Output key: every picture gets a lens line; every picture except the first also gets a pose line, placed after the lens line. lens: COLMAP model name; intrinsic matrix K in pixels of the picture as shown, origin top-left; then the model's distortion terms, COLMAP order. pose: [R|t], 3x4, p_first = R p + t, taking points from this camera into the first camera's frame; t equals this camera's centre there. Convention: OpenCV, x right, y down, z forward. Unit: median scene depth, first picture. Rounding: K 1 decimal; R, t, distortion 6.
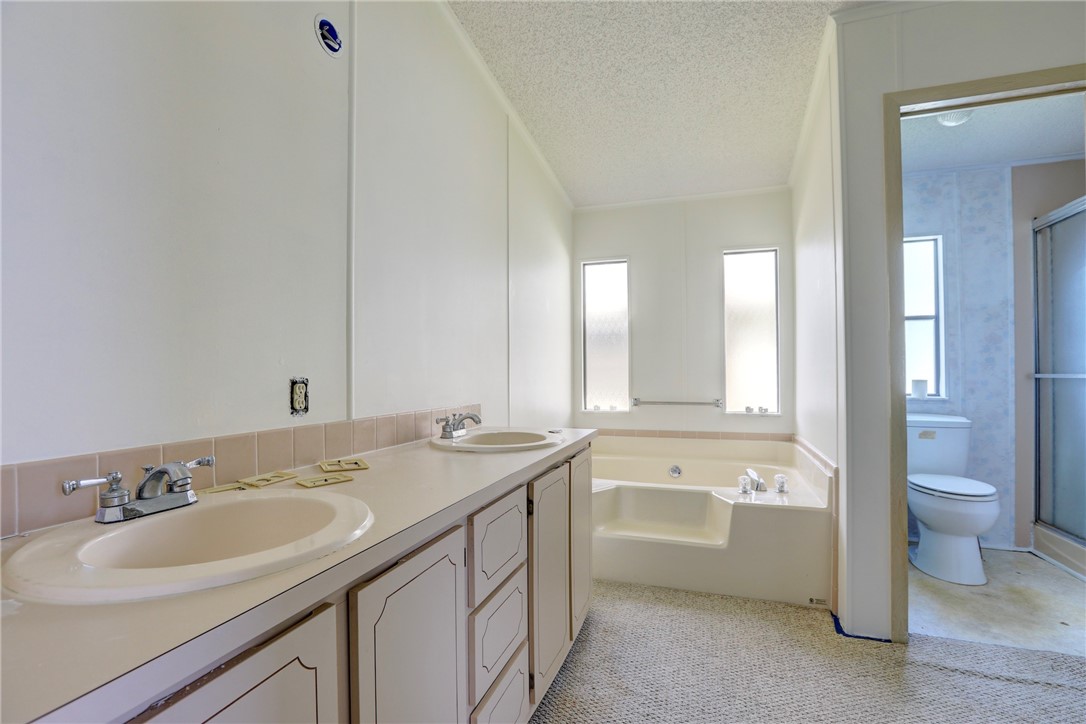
lens RADIAL K [[491.7, 0, 543.0], [0, 491.7, 362.0], [0, 0, 1]] dist [-0.021391, 0.000190]
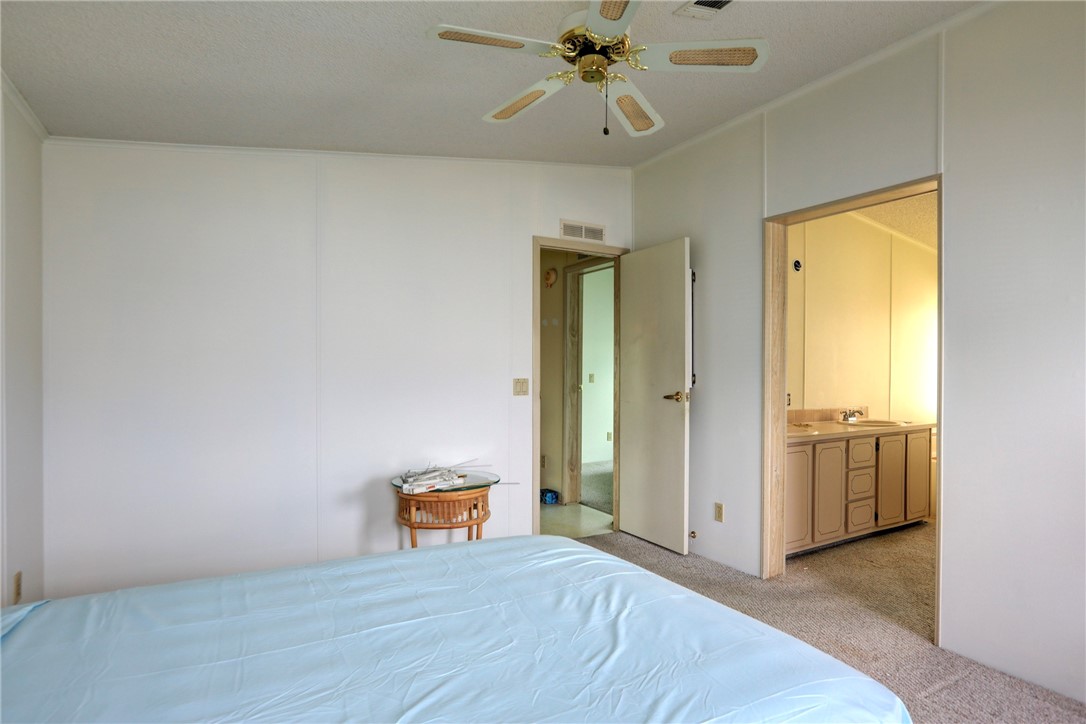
lens RADIAL K [[598.6, 0, 543.0], [0, 598.6, 362.0], [0, 0, 1]] dist [-0.016078, -0.000115]
pose [[0.758610, 0.009201, -0.651480, 0.597981], [0.000939, 0.999884, 0.015215, -0.175847], [0.651544, -0.012154, 0.758514, -2.227531]]
